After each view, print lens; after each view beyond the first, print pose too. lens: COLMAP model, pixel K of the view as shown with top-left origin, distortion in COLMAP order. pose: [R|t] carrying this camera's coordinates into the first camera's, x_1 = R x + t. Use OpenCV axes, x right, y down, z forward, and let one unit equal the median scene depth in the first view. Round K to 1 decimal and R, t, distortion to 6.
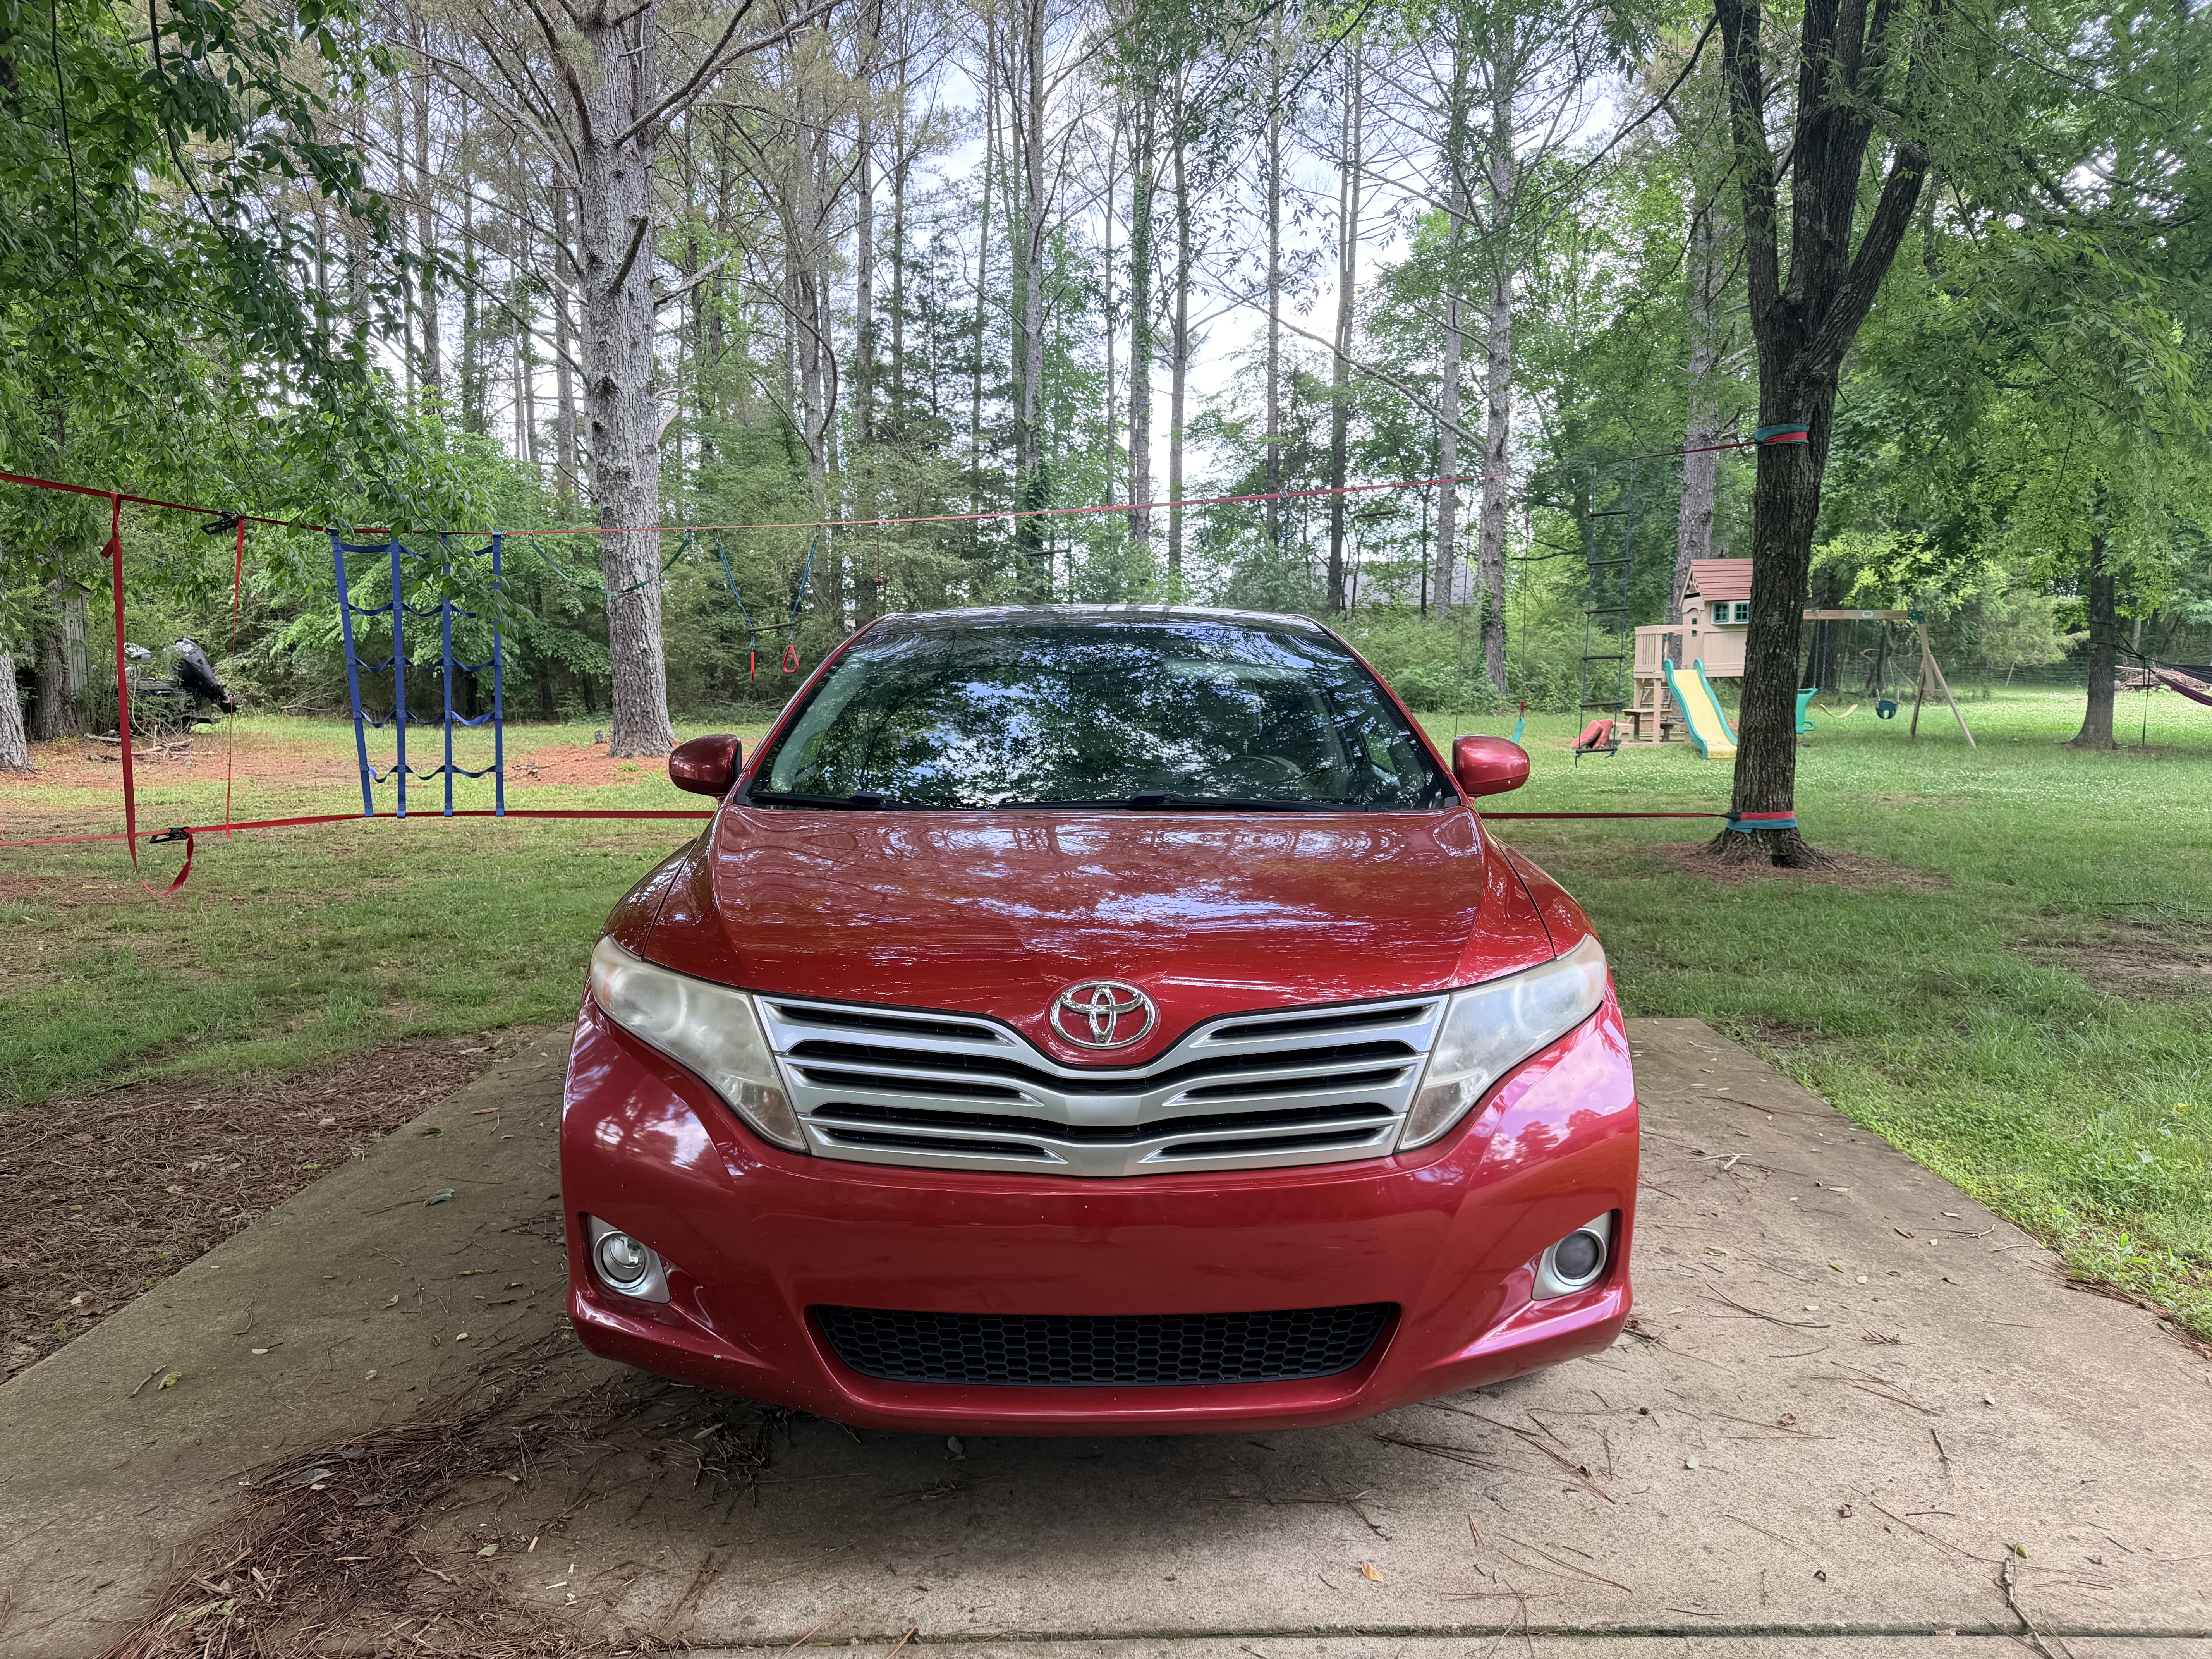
lens RADIAL K [[1544.6, 0, 1106.0], [0, 1544.6, 829.5], [0, 0, 1]] dist [0.052768, -0.076674]
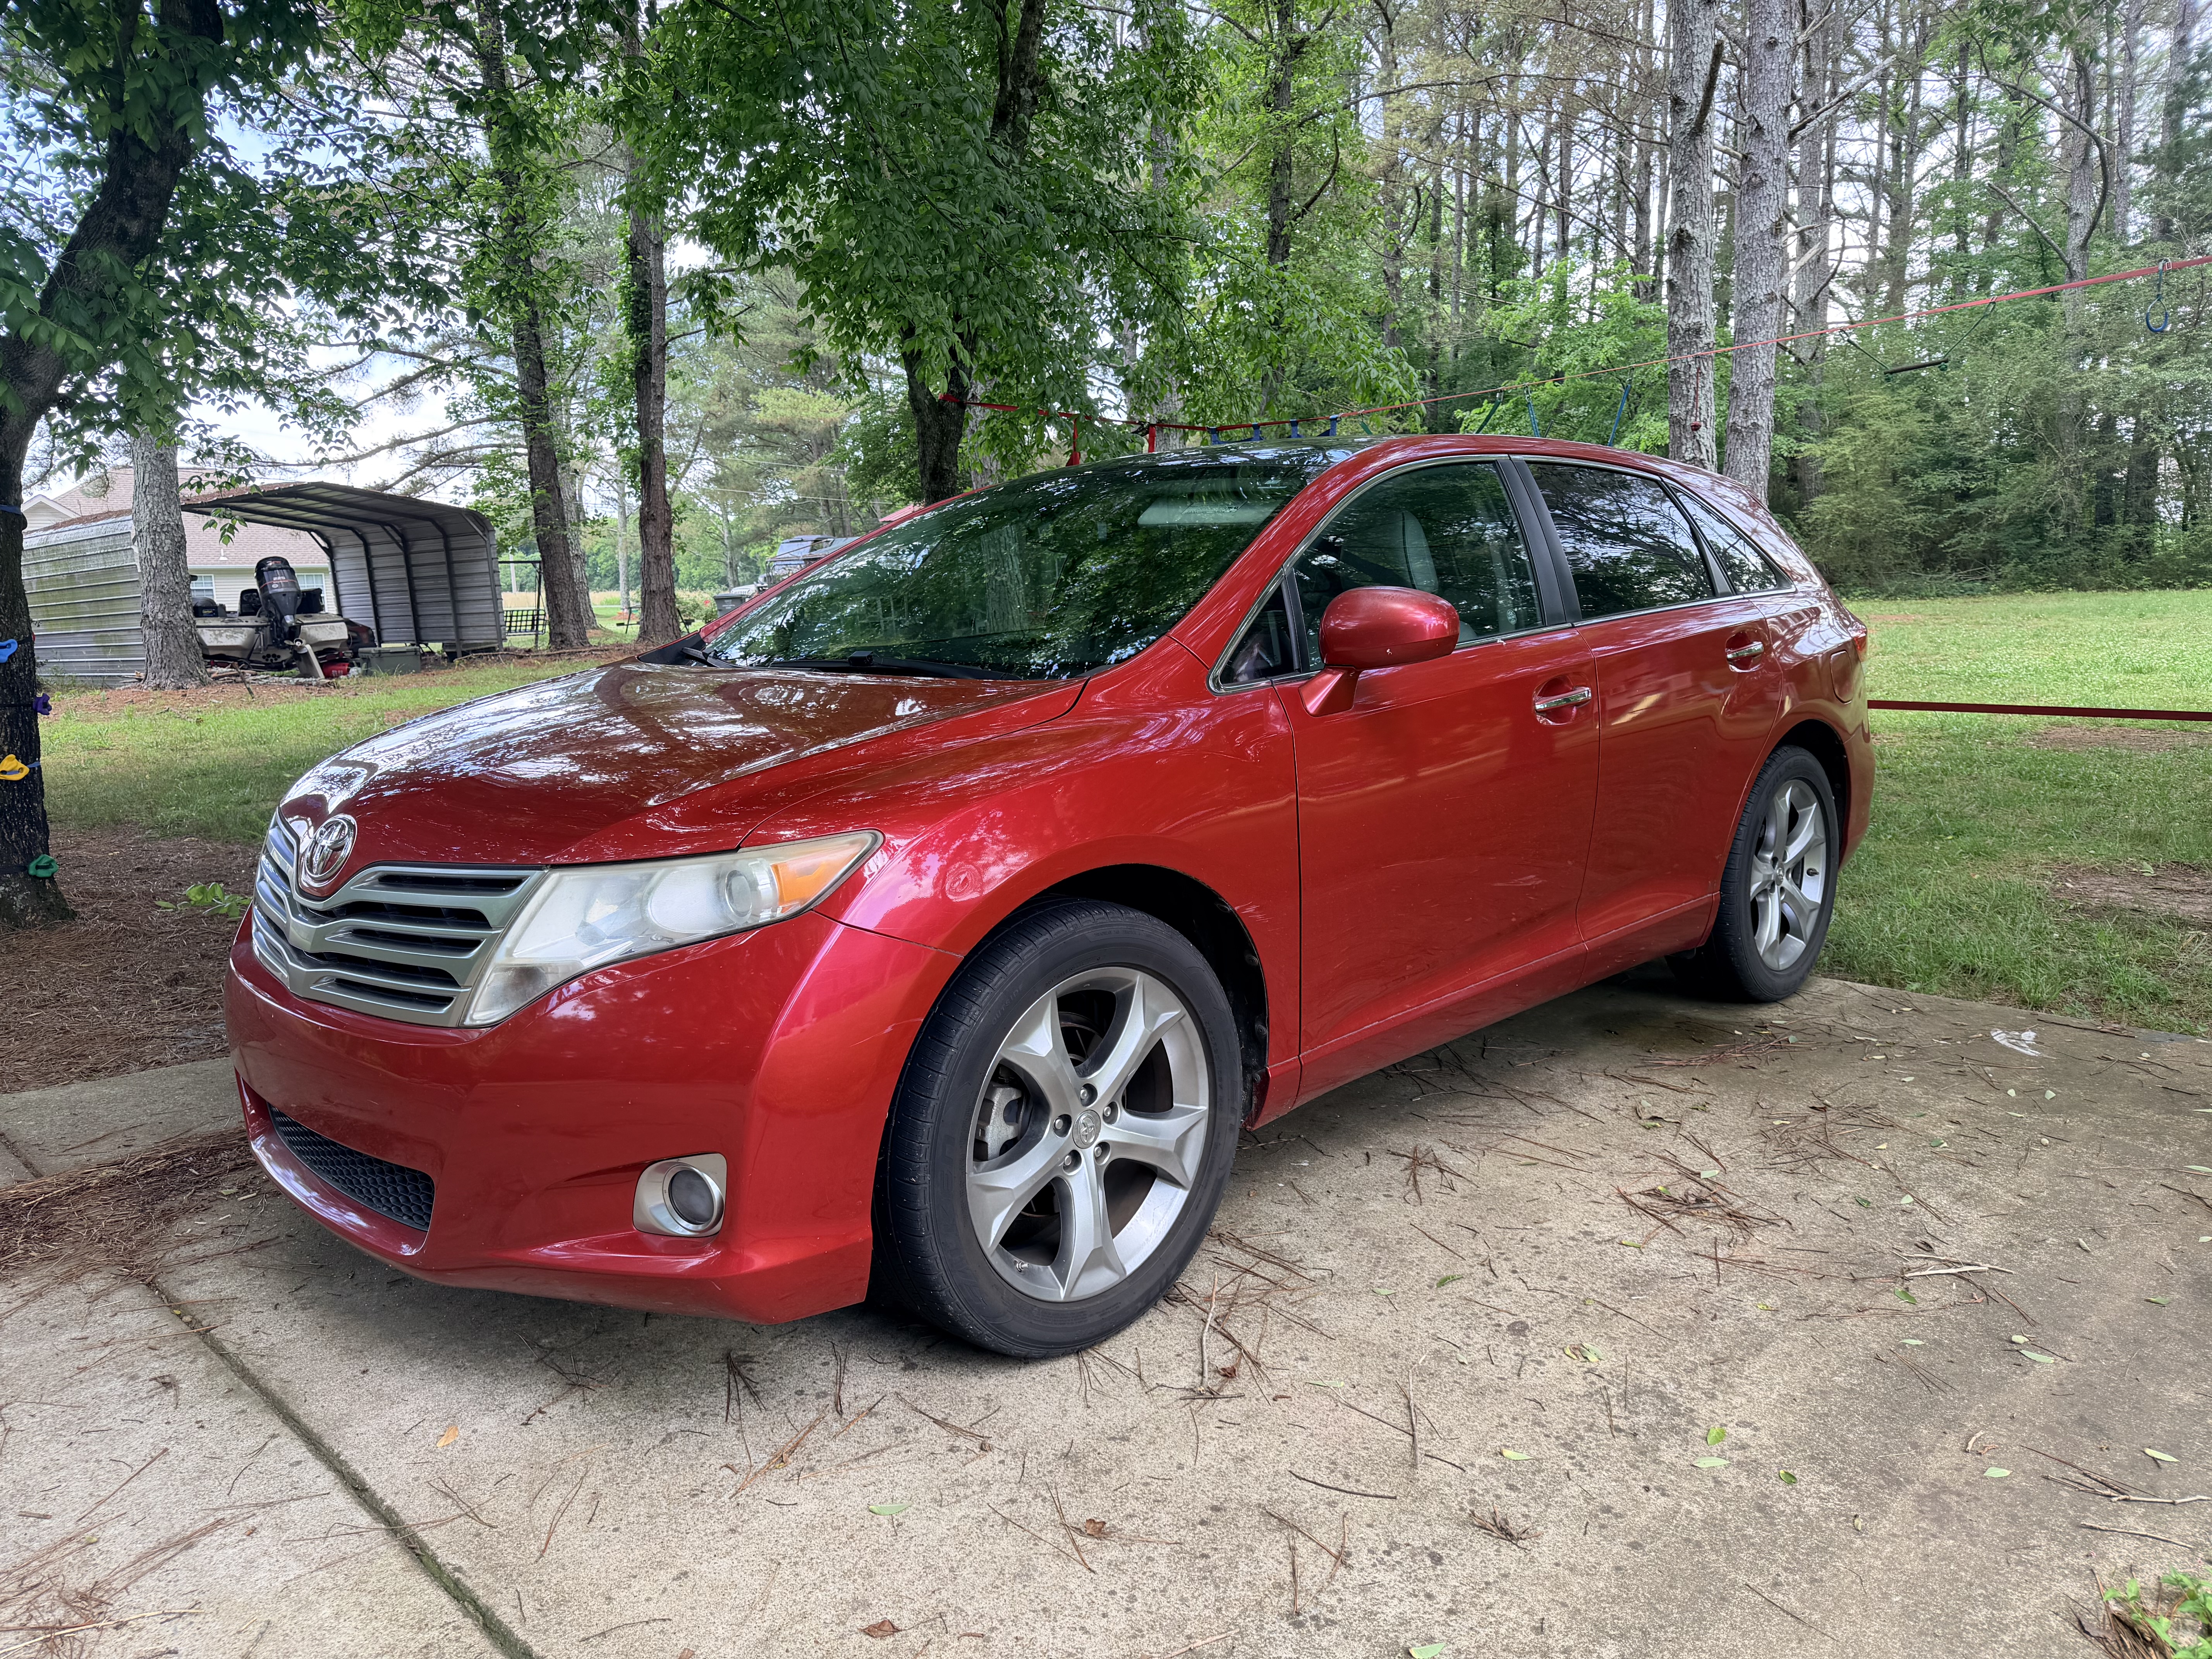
lens RADIAL K [[1544.6, 0, 1106.0], [0, 1544.6, 829.5], [0, 0, 1]] dist [0.052768, -0.076674]
pose [[0.691633, 0.090011, -0.716619, 0.658286], [-0.035521, 0.995242, 0.090726, -0.006923], [0.721375, -0.037294, 0.691539, 0.366857]]
